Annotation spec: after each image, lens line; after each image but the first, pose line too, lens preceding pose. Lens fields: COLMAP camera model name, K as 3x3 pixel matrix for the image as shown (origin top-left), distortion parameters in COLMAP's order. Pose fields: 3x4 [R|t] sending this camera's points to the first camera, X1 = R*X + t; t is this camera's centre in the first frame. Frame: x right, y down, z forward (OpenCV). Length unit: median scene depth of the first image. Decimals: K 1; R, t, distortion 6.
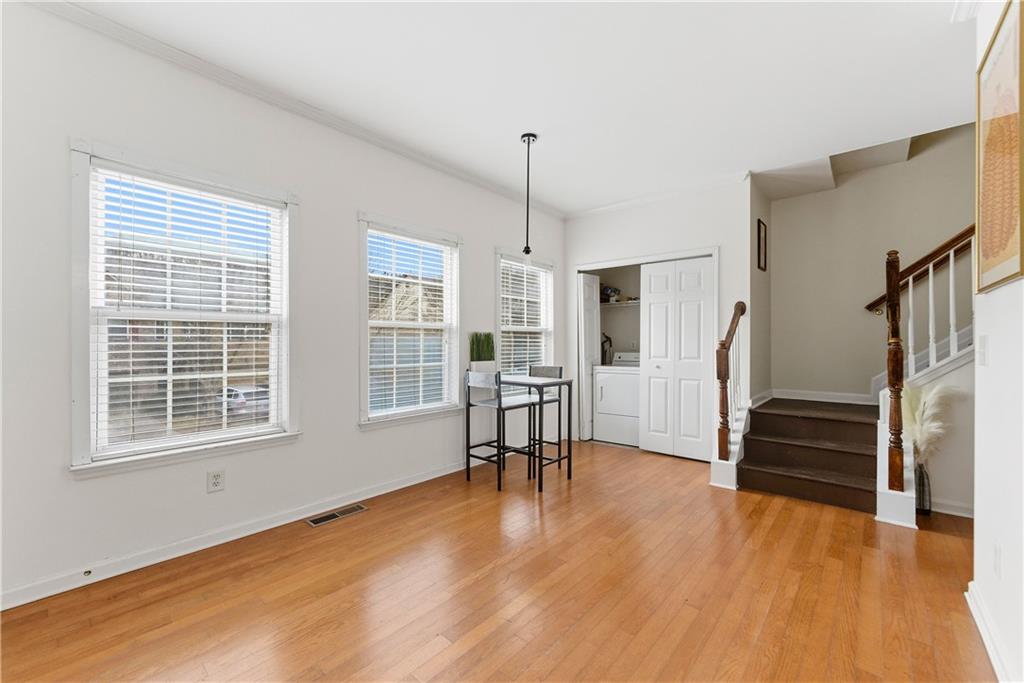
lens RADIAL K [[412.1, 0, 516.7], [0, 412.1, 341.3], [0, 0, 1]] dist [-0.000395, -0.000150]
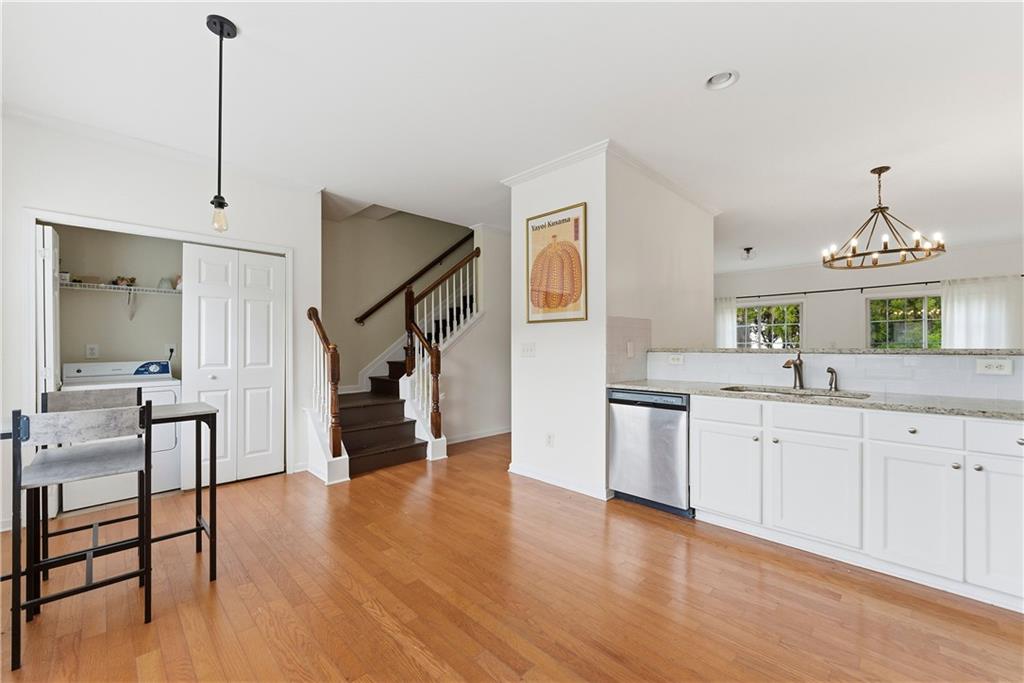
lens RADIAL K [[412.1, 0, 516.7], [0, 412.1, 341.3], [0, 0, 1]] dist [-0.000395, -0.000150]
pose [[0.077244, 0.005979, 0.996994, -0.483772], [0.002002, 0.999979, -0.006152, -0.002126], [-0.997010, 0.002472, 0.077230, 0.421867]]
